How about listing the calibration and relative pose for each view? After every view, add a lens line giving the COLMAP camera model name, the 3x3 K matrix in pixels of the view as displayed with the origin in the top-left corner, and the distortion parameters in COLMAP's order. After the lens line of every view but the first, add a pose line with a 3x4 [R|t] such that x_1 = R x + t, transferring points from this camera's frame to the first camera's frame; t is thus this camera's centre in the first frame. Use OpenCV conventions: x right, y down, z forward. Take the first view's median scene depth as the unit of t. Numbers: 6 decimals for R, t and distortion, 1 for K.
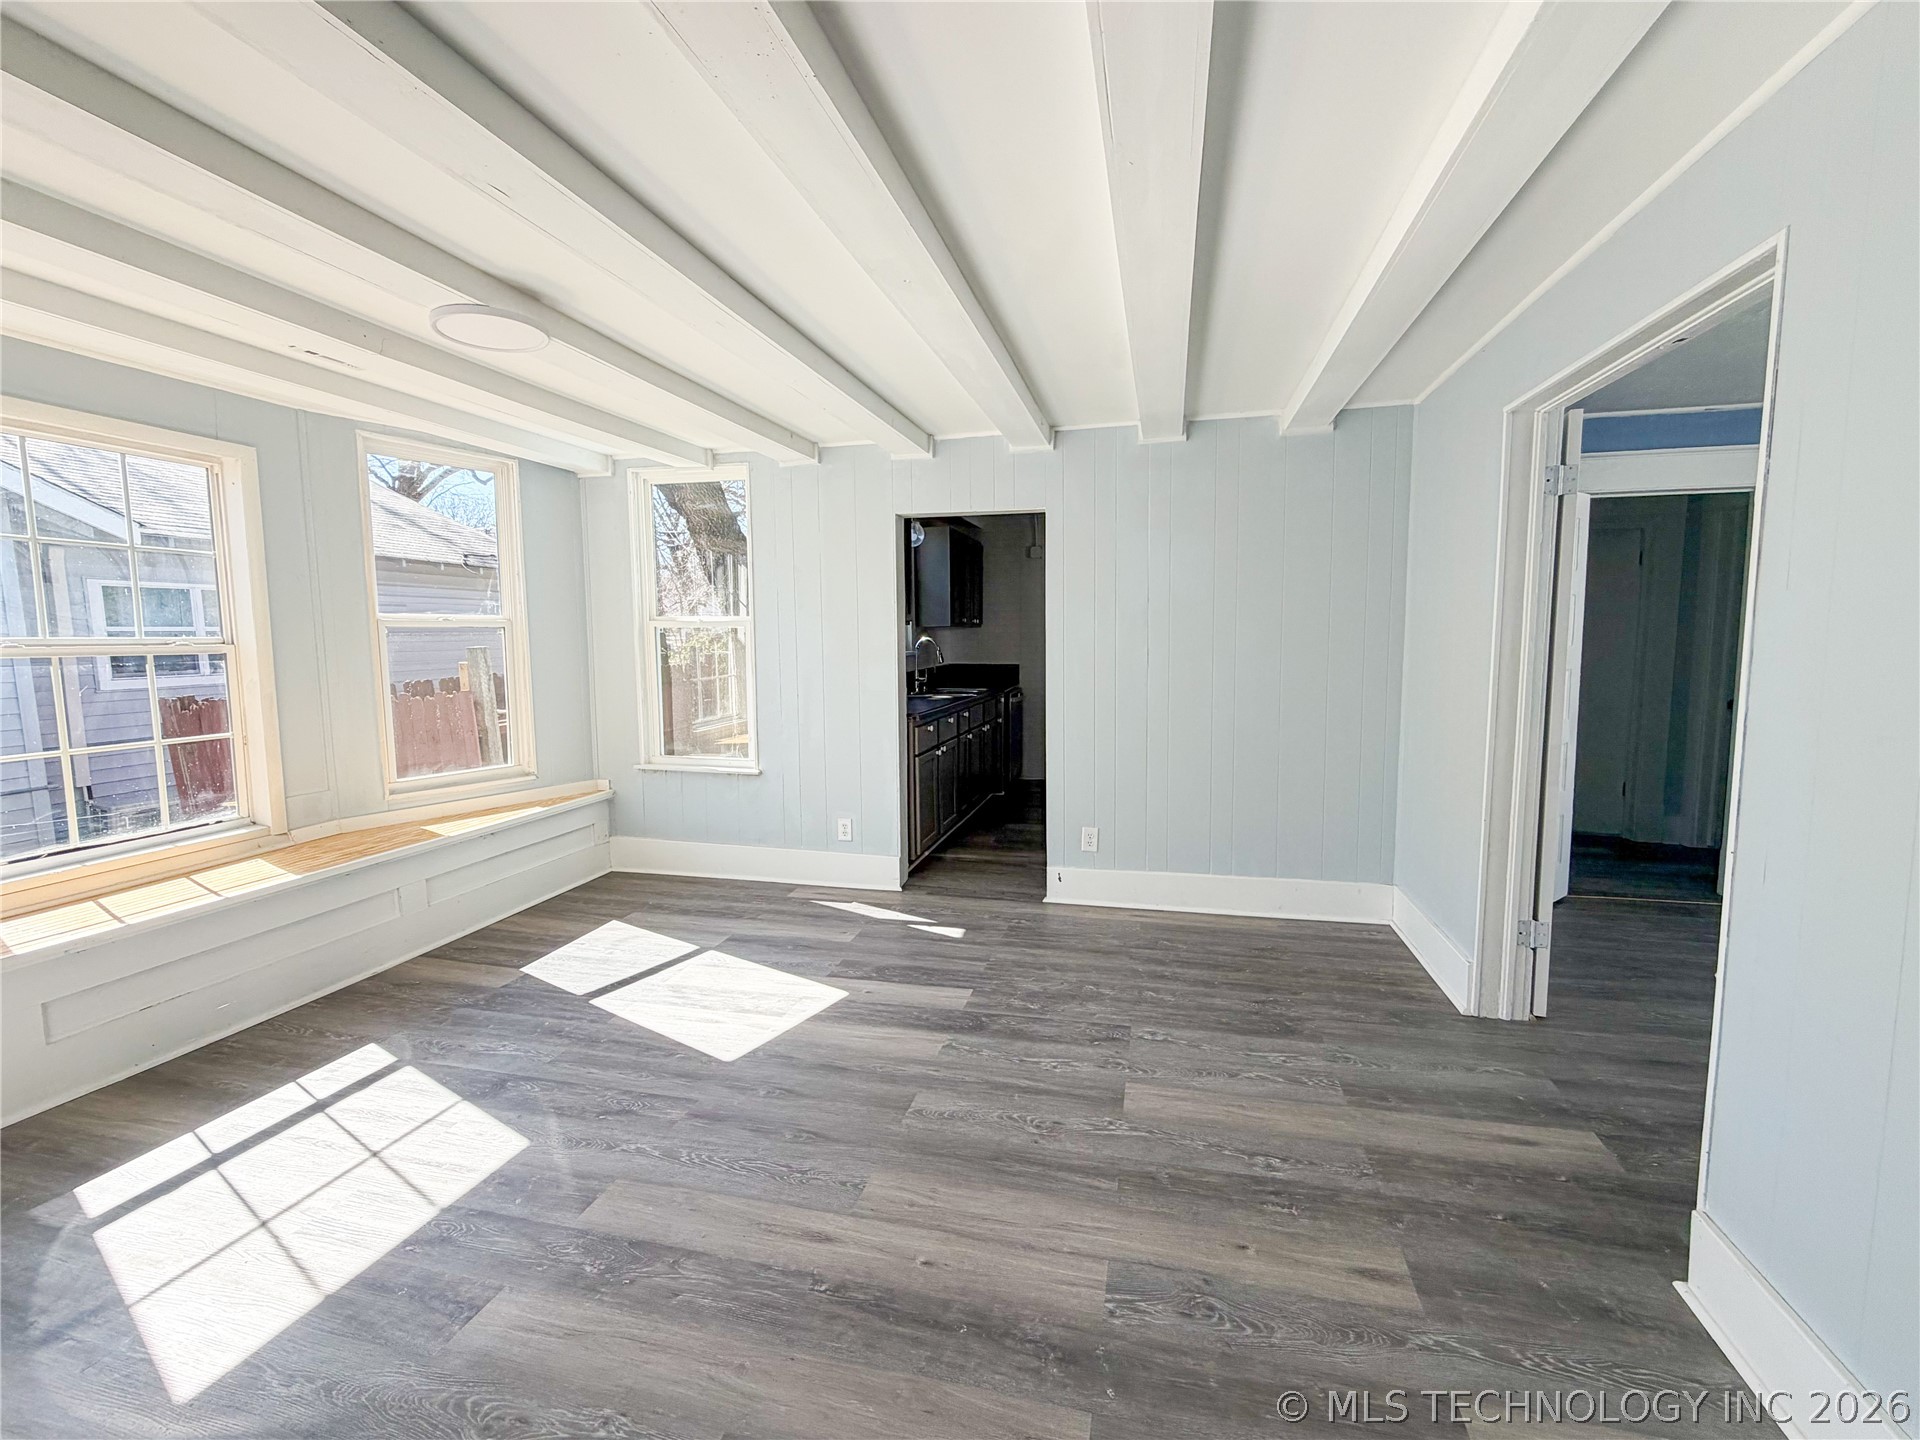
lens RADIAL K [[837.1, 0, 964.6], [0, 837.1, 720.1], [0, 0, 1]] dist [0.002261, 0.000108]
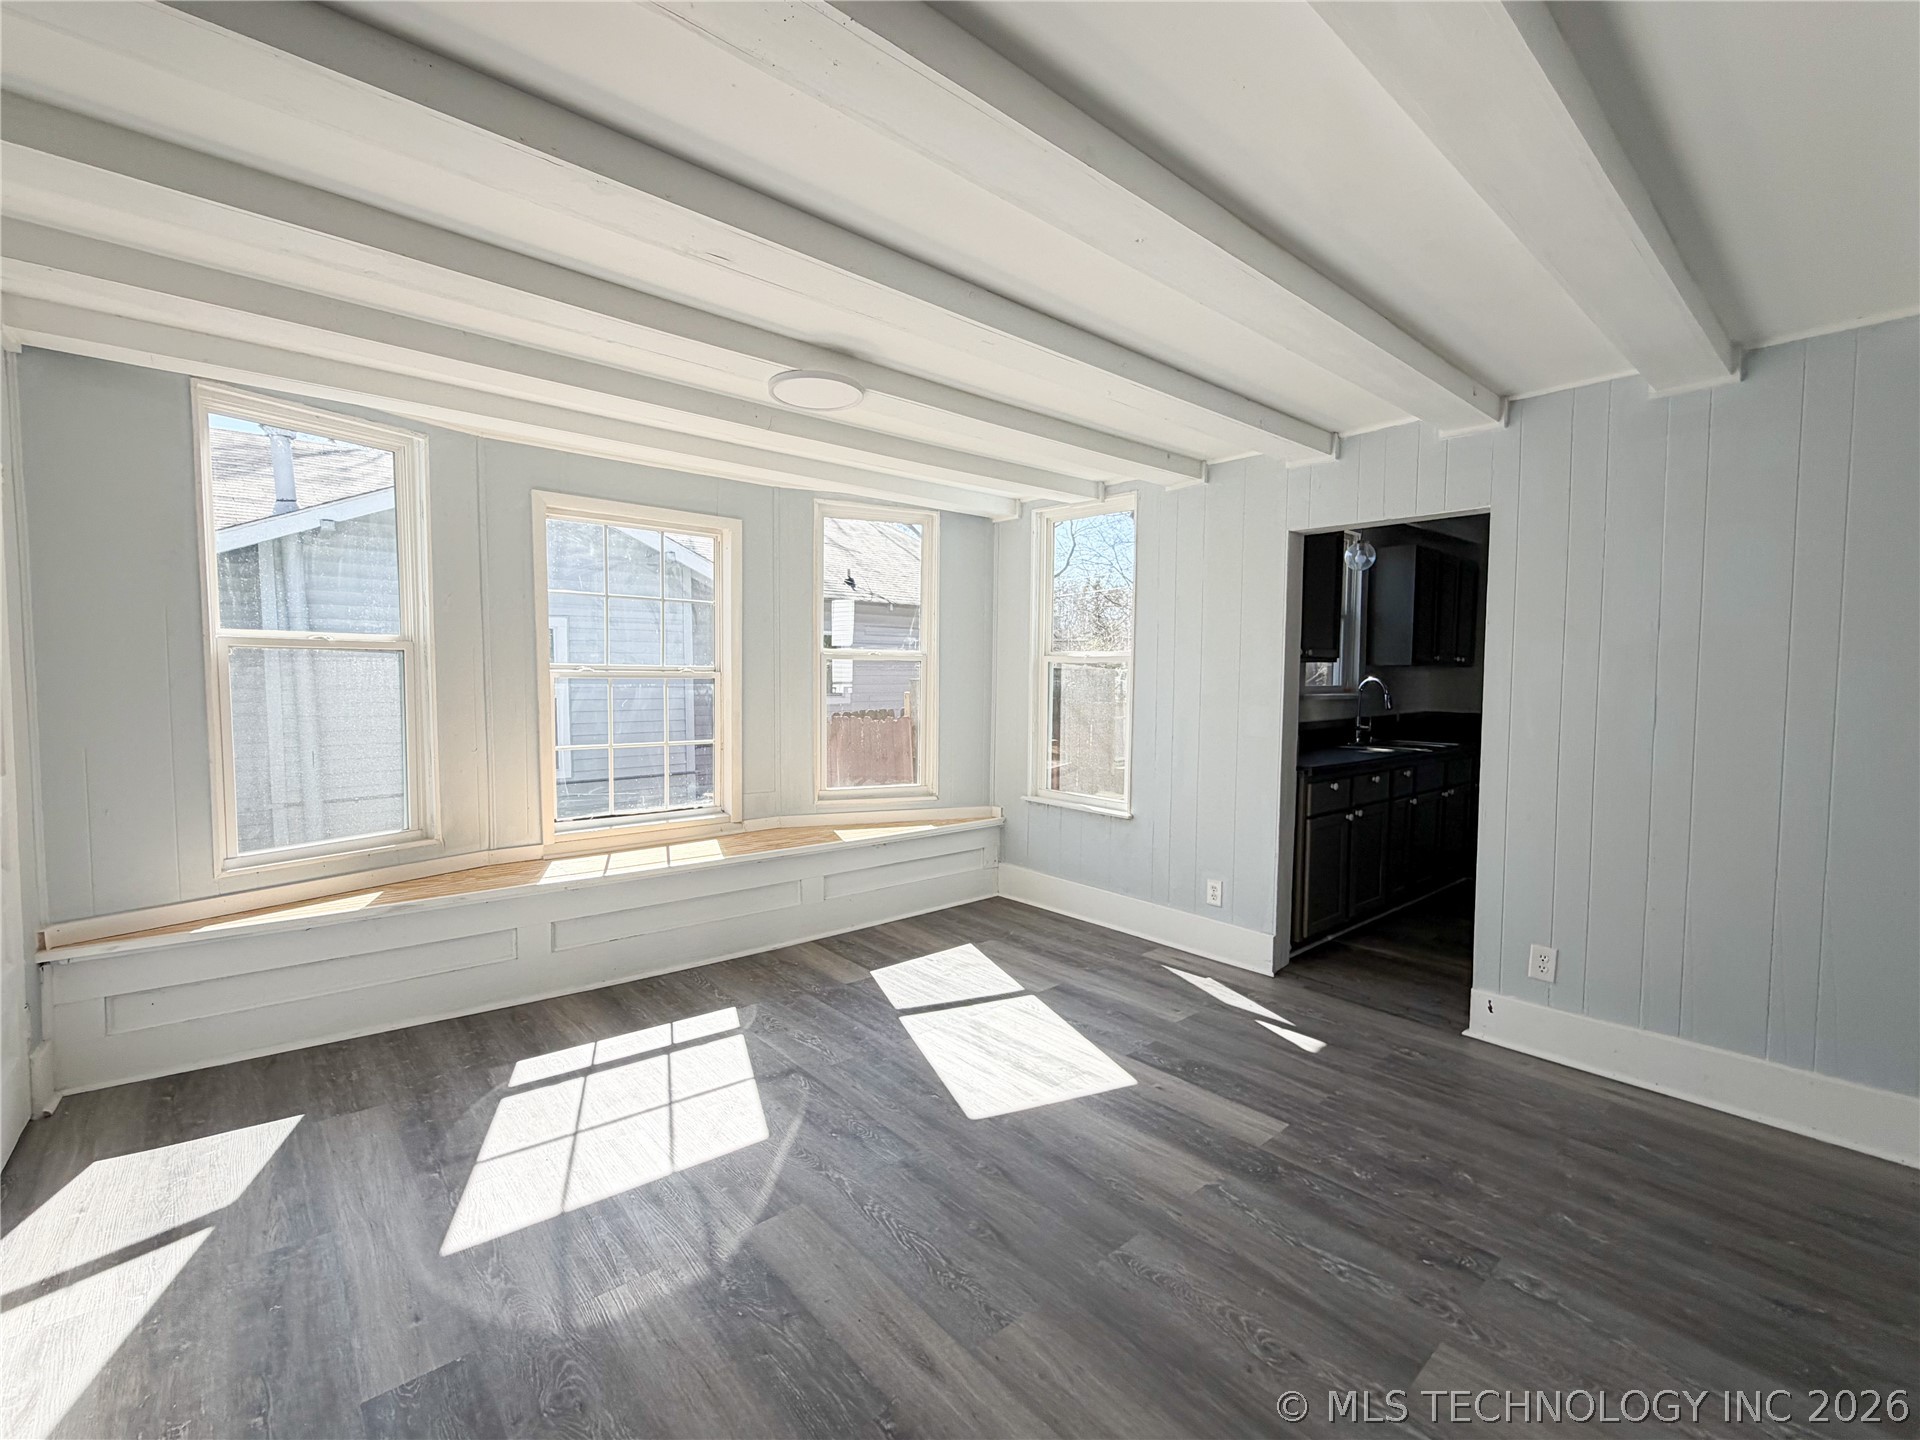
lens RADIAL K [[837.1, 0, 962.9], [0, 837.1, 720.7], [0, 0, 1]] dist [0.002261, 0.000108]
pose [[0.818872, 0.046281, -0.572107, 0.178497], [-0.073756, 0.996965, -0.024919, -0.010133], [0.569217, 0.062602, 0.819800, 0.155572]]
